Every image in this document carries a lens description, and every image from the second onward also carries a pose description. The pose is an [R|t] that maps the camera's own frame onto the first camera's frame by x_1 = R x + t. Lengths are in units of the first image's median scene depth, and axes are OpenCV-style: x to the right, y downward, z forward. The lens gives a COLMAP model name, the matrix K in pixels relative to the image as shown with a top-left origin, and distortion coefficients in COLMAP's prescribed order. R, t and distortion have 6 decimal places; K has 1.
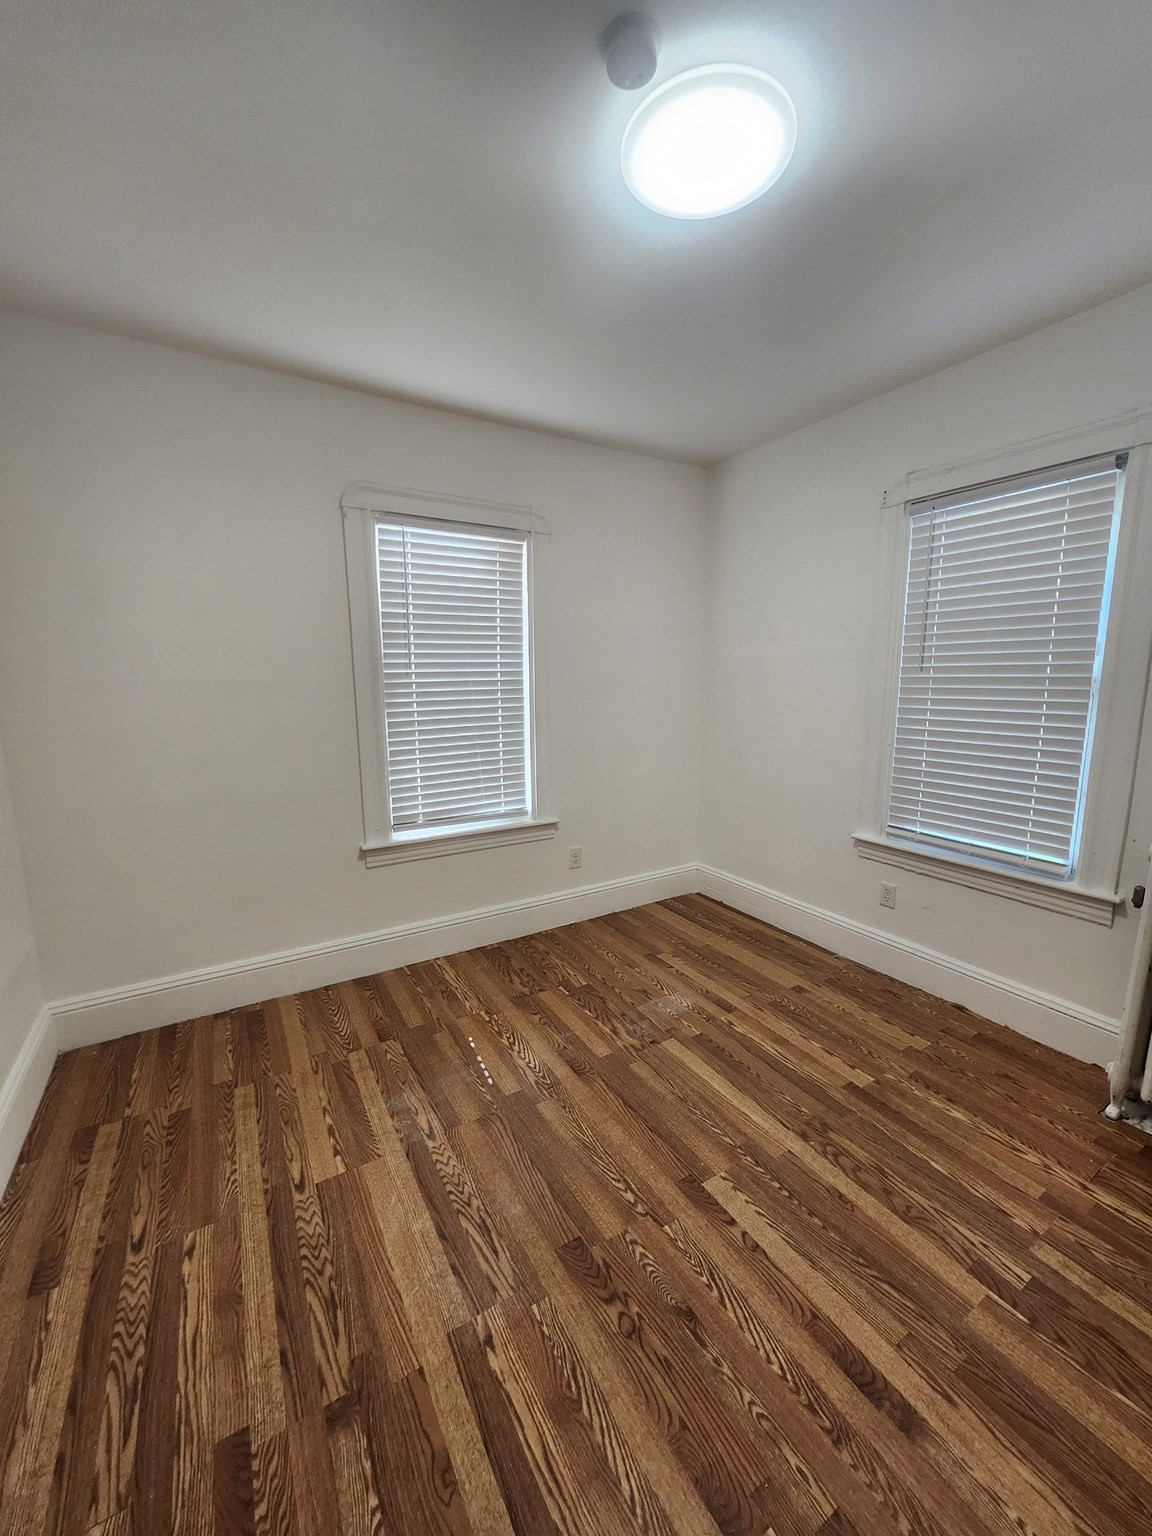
lens RADIAL K [[603.7, 0, 575.3], [0, 603.7, 765.5], [0, 0, 1]] dist [-0.001405, -0.000529]
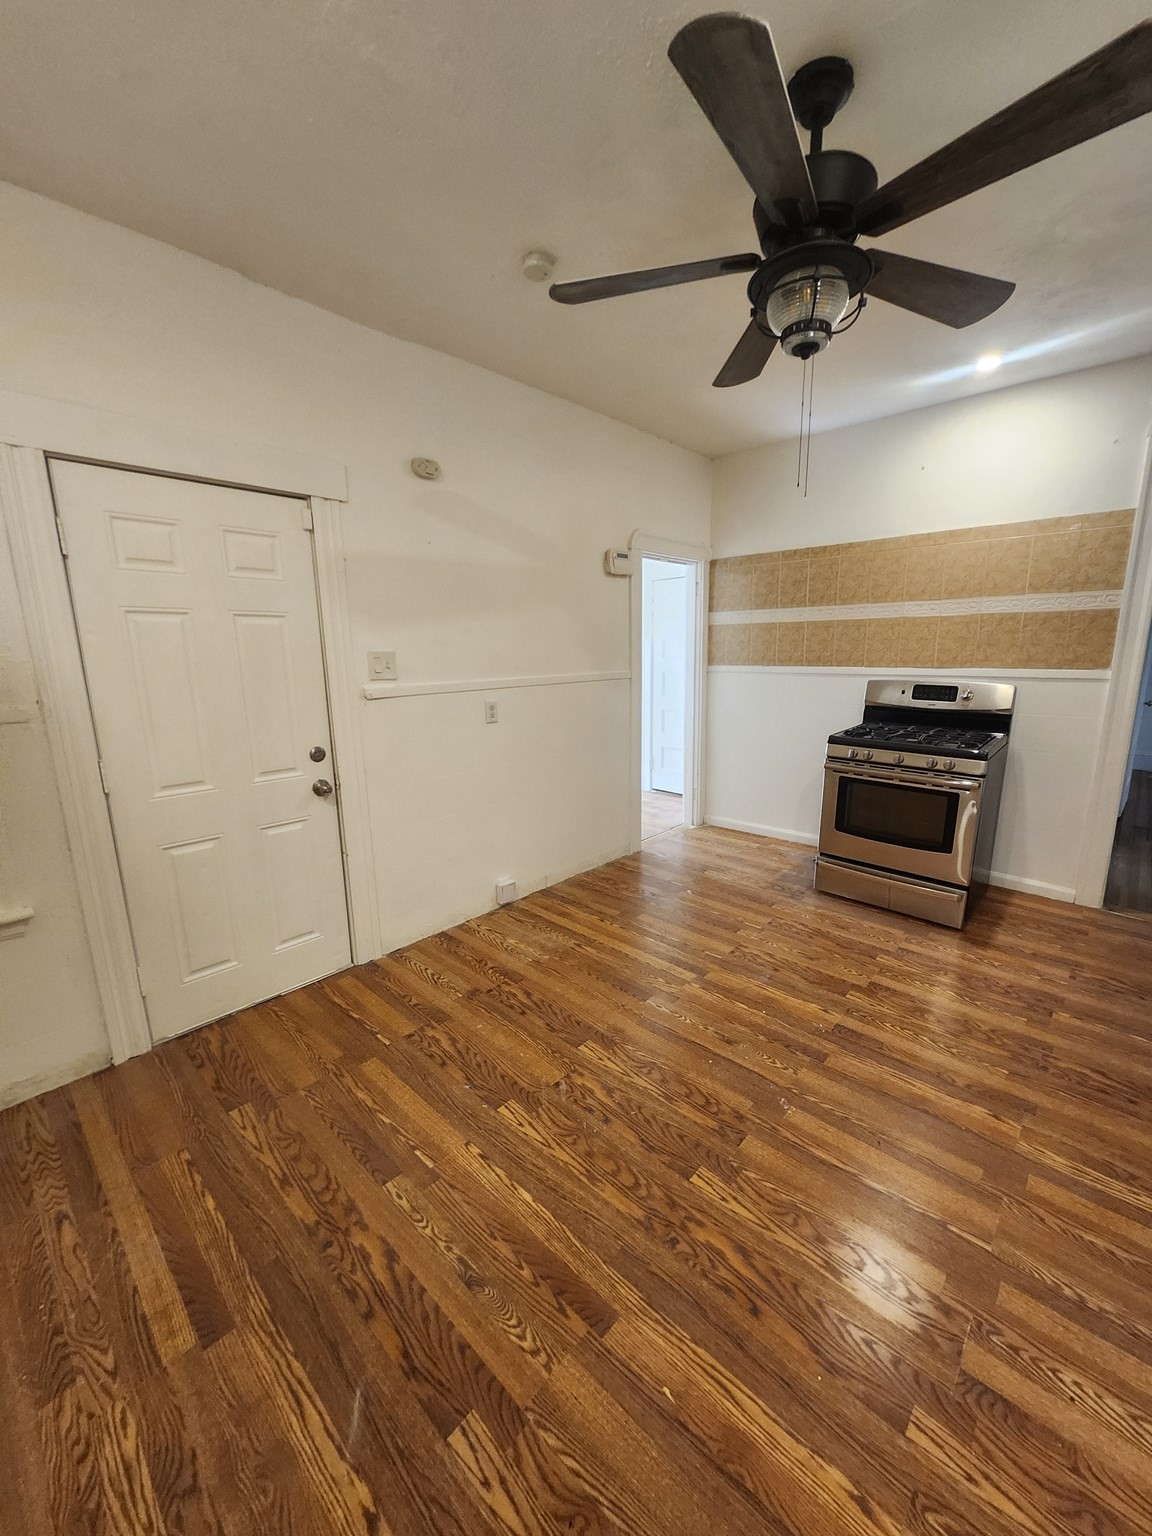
lens RADIAL K [[603.7, 0, 578.1], [0, 603.7, 768.8], [0, 0, 1]] dist [-0.001405, -0.000529]
pose [[-0.957696, 0.134750, -0.254284, -0.954054], [0.022384, 0.915805, 0.400998, -0.229789], [0.286909, 0.378342, -0.880080, 1.588891]]
